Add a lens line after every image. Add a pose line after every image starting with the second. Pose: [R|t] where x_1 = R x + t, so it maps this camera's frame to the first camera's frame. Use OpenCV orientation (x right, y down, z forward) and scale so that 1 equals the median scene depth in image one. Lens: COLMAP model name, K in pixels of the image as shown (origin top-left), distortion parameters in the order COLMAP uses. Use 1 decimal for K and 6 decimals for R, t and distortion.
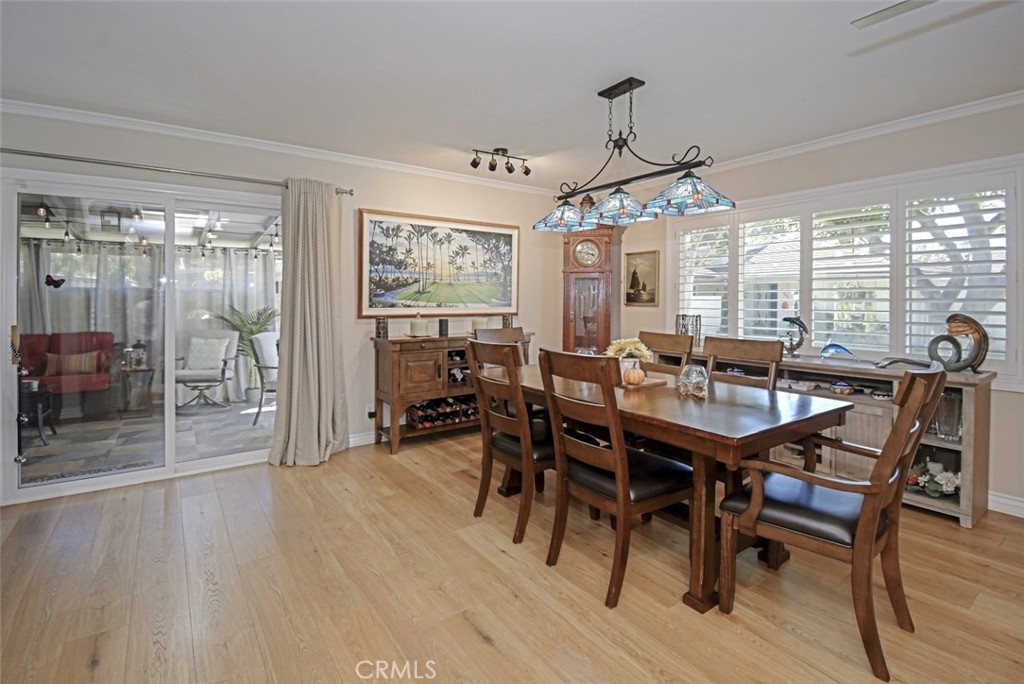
lens RADIAL K [[490.1, 0, 523.7], [0, 490.1, 303.0], [0, 0, 1]] dist [0.010342, -0.001509]
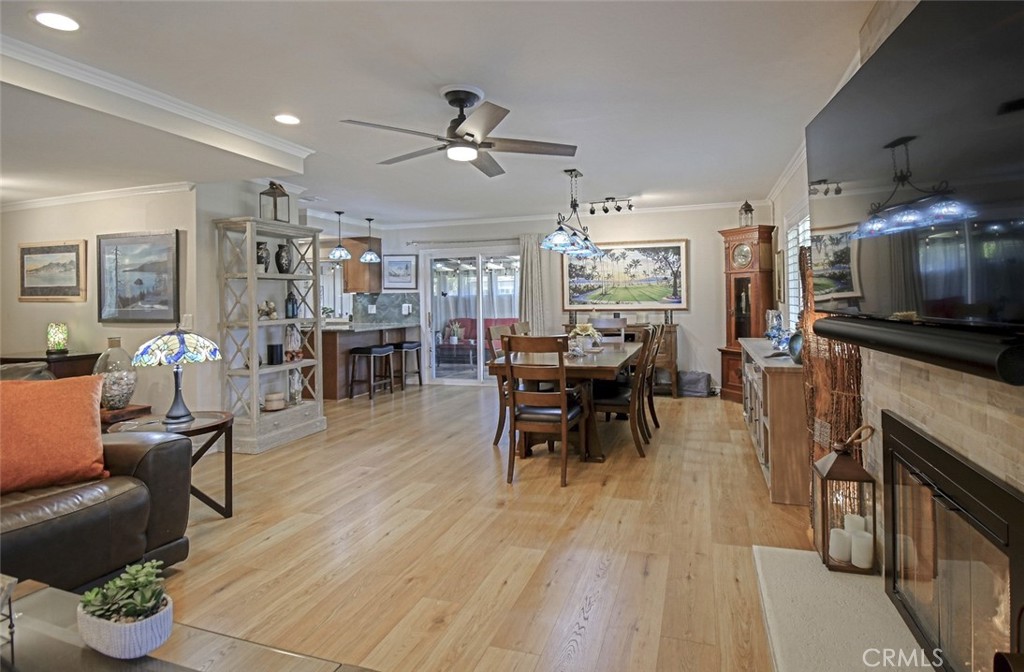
lens RADIAL K [[501.4, 0, 552.0], [0, 501.4, 296.4], [0, 0, 1]] dist [-0.014125, -0.000382]
pose [[0.606931, -0.014089, -0.794629, 0.922296], [0.011451, 0.999894, -0.008982, -0.003516], [0.794672, -0.003648, 0.607029, -0.049326]]
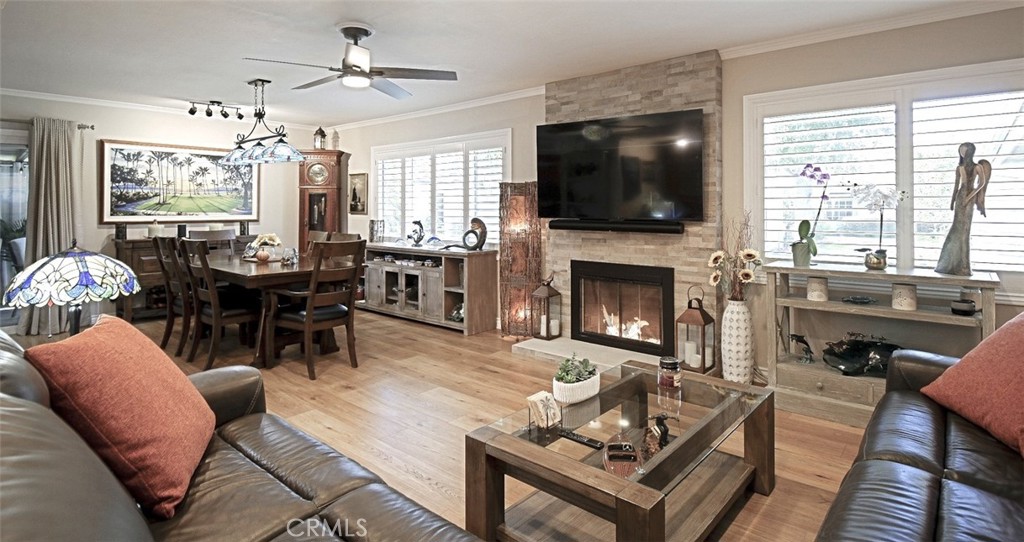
lens RADIAL K [[516.0, 0, 528.9], [0, 516.0, 208.3], [0, 0, 1]] dist [-0.005896, -0.003890]
pose [[0.970397, 0.000514, 0.241516, 0.406474], [0.000891, 0.999983, -0.005708, -0.001448], [-0.241515, 0.005754, 0.970380, -0.547600]]
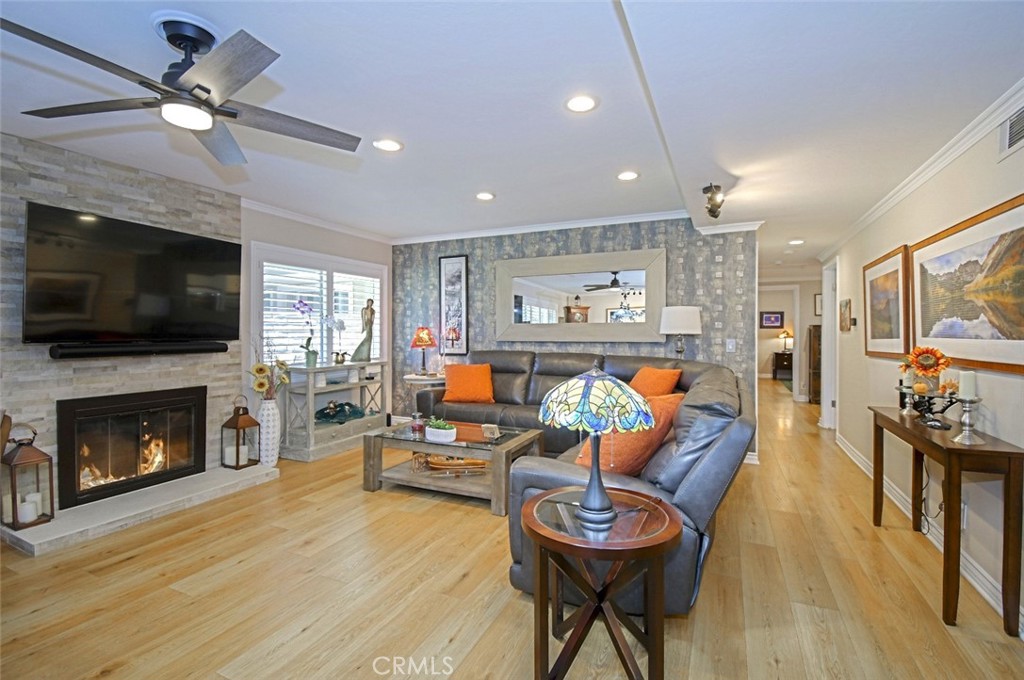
lens RADIAL K [[464.8, 0, 507.9], [0, 464.8, 332.3], [0, 0, 1]] dist [-0.020884, -0.003935]
pose [[-0.481234, -0.006350, 0.876569, -0.152168], [0.001329, 0.999967, 0.007973, -0.006653], [-0.876591, 0.005002, -0.481210, 0.196369]]
